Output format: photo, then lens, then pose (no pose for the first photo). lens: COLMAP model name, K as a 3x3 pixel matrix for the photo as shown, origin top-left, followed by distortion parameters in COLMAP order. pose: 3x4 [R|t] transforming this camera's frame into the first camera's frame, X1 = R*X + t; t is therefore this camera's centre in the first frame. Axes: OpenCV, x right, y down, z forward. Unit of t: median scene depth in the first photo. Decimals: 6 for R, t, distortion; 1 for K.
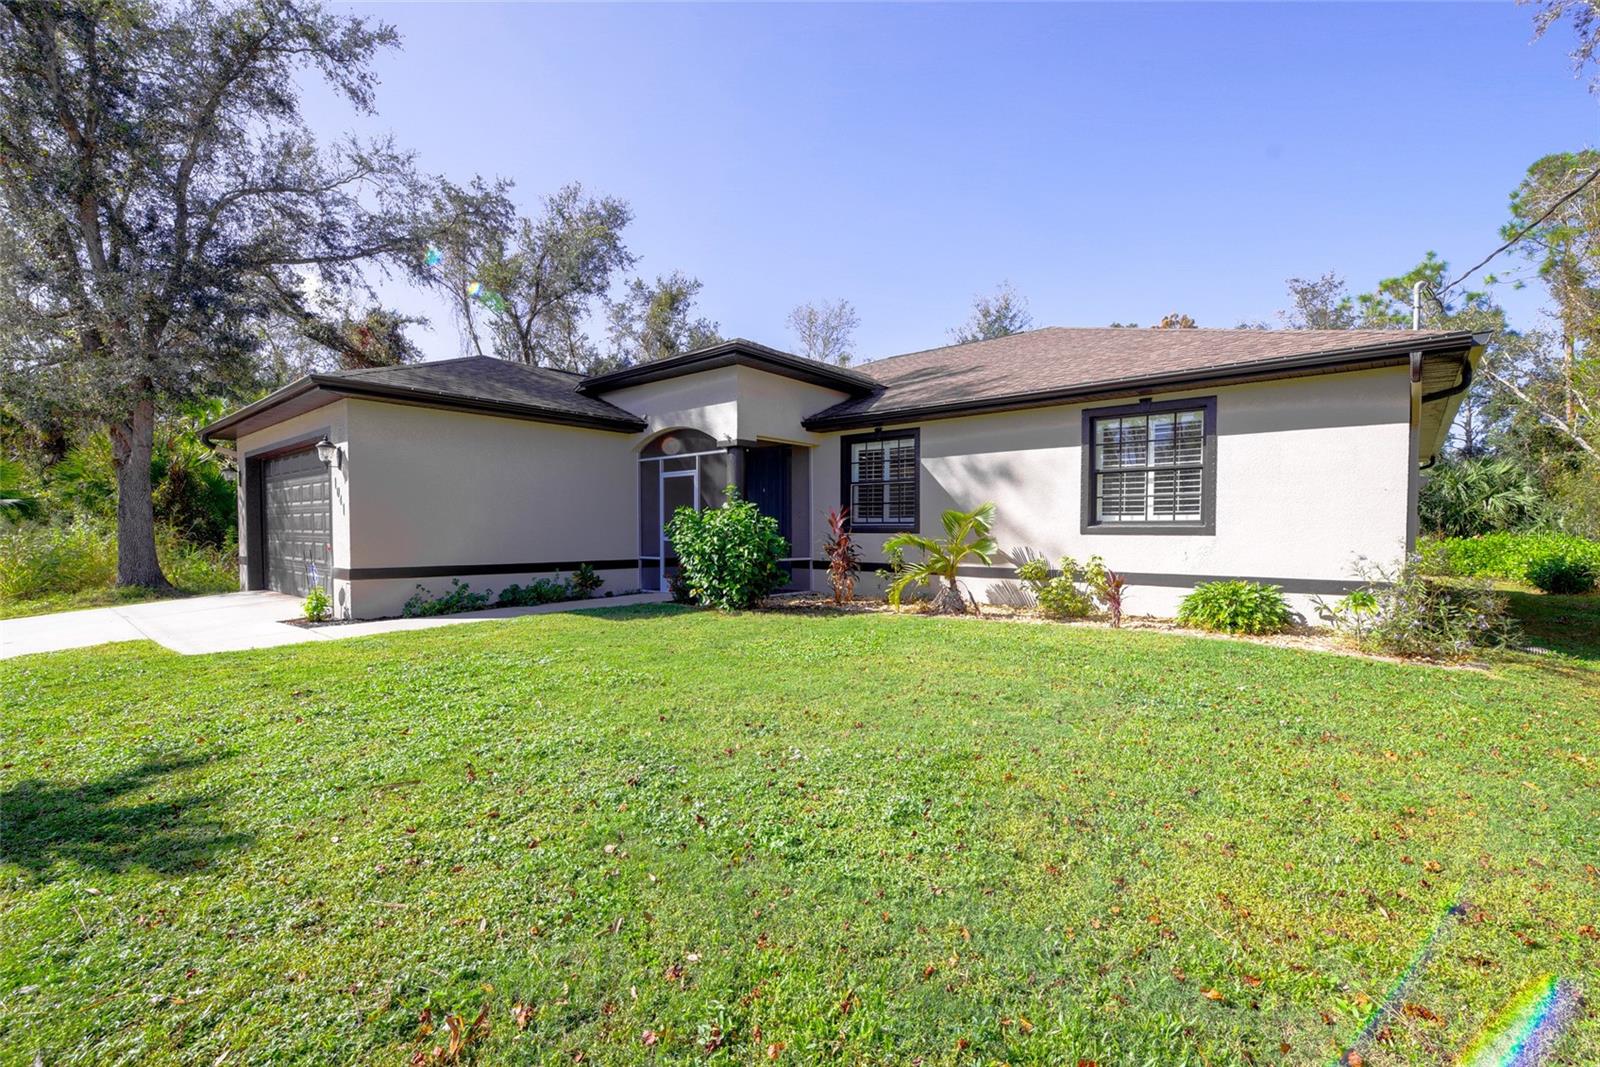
lens RADIAL K [[708.1, 0, 806.1], [0, 708.1, 546.1], [0, 0, 1]] dist [-0.003986, 0.000932]
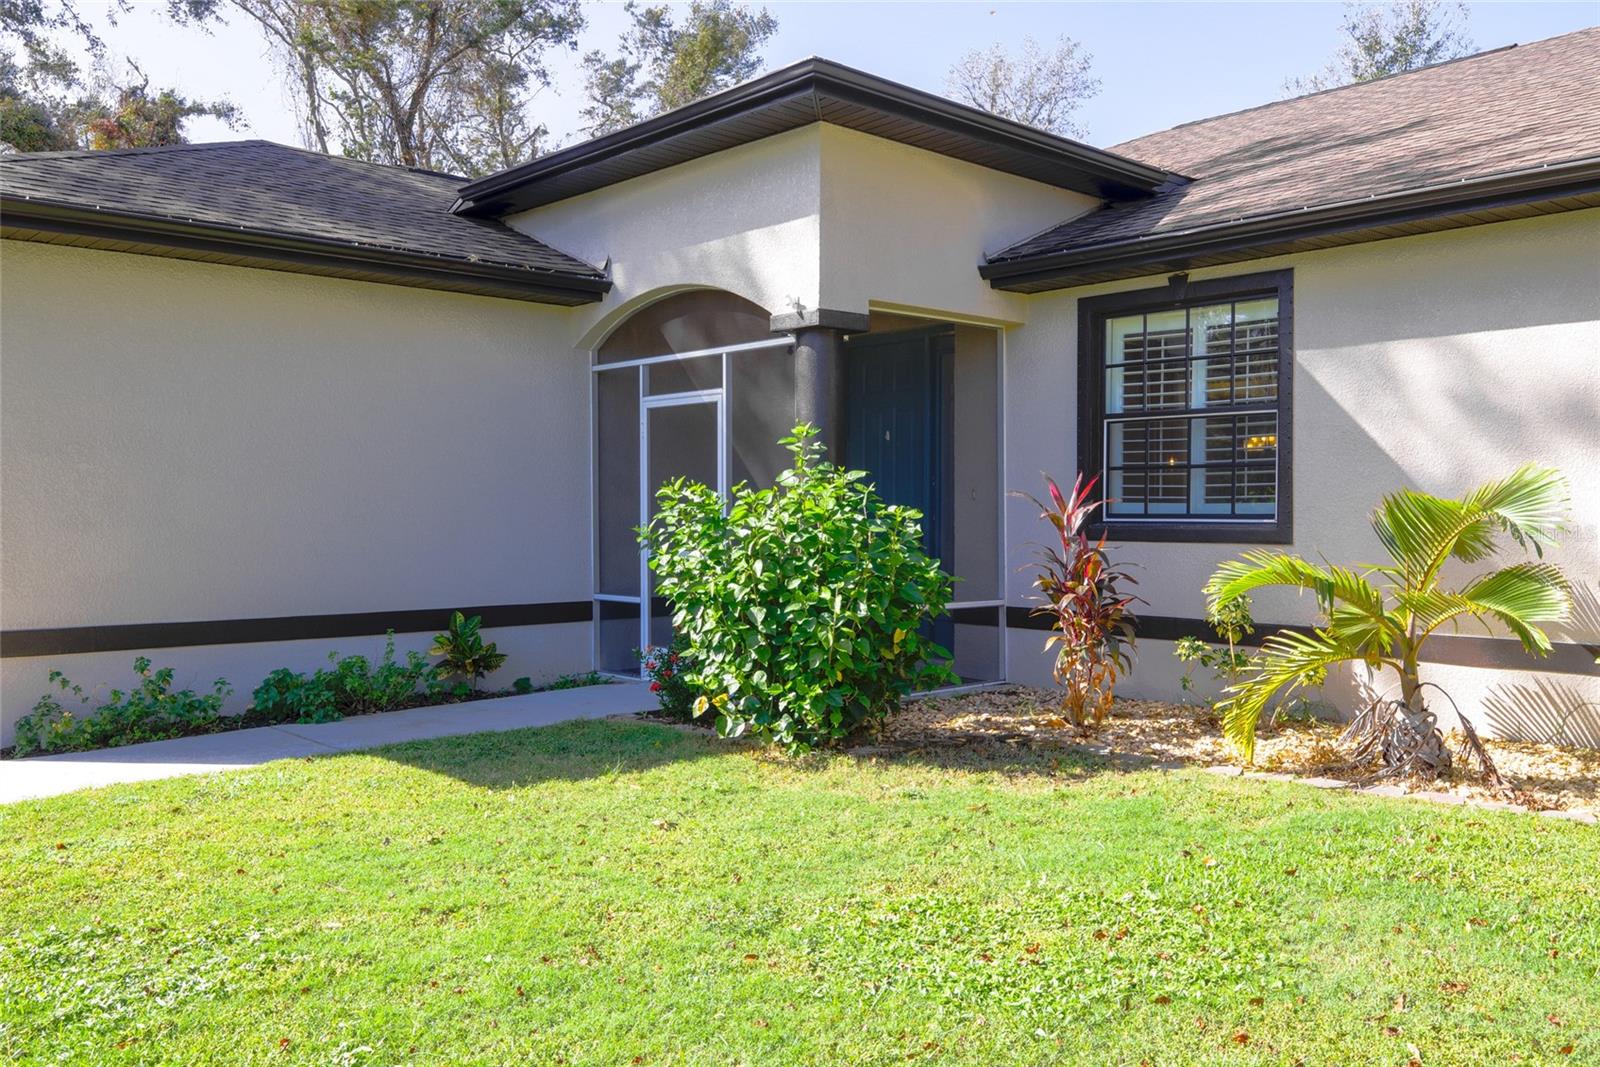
lens RADIAL K [[1333.6, 0, 784.9], [0, 1333.6, 529.9], [0, 0, 1]] dist [0.055149, -0.002979]
pose [[0.990095, 0.000248, -0.140397, -0.010124], [-0.000811, 0.999992, -0.003959, -0.022510], [0.140394, 0.004034, 0.990087, 0.235757]]
